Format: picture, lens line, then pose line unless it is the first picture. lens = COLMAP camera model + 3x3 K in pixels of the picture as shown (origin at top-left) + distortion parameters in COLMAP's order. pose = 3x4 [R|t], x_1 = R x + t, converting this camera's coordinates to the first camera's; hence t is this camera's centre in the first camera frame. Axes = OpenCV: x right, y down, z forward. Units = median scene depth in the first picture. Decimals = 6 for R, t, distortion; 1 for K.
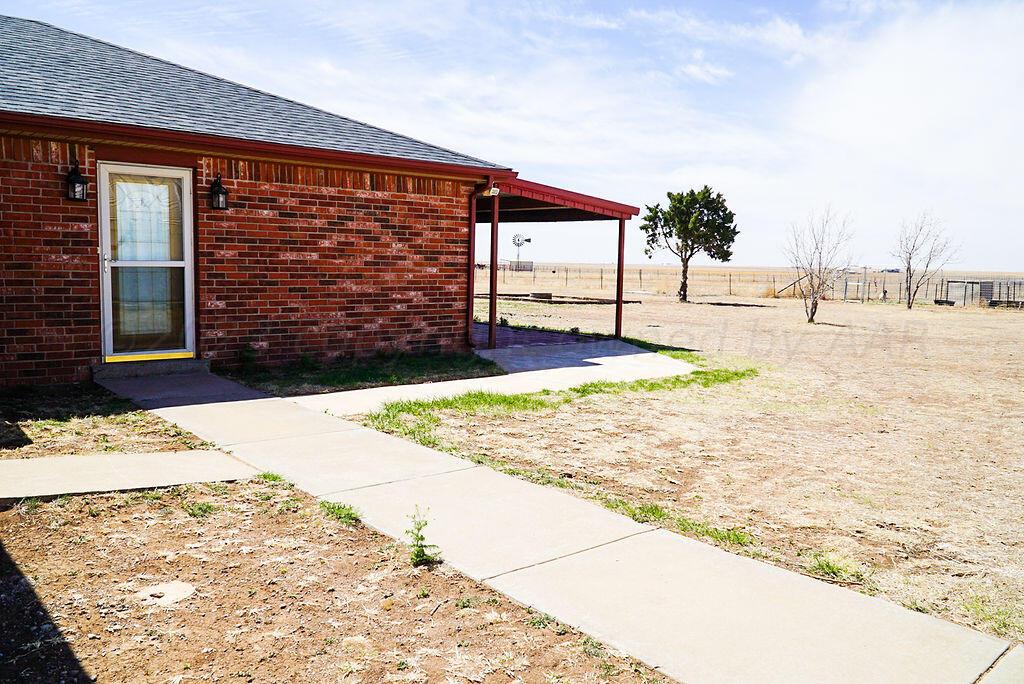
lens RADIAL K [[822.6, 0, 513.0], [0, 822.6, 338.0], [0, 0, 1]] dist [0.011766, -0.048928]
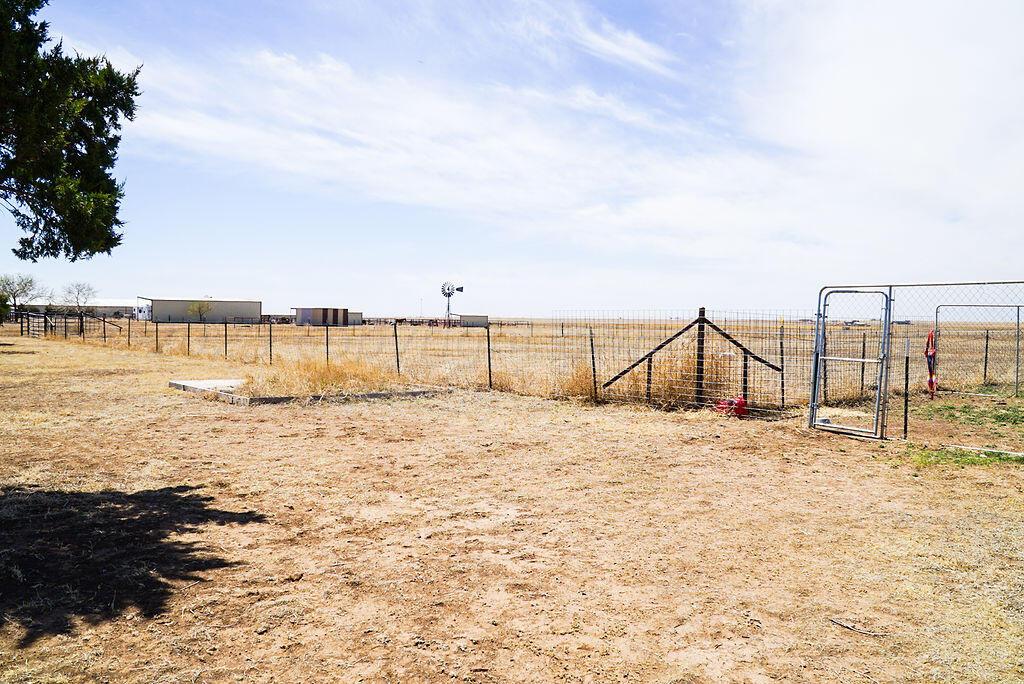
lens RADIAL K [[790.2, 0, 516.8], [0, 790.2, 336.5], [0, 0, 1]] dist [0.046188, -0.054769]
pose [[0.999726, -0.011073, -0.020633, 0.294588], [0.009625, 0.997567, -0.069041, -0.053328], [0.021348, 0.068824, 0.997400, 0.693682]]
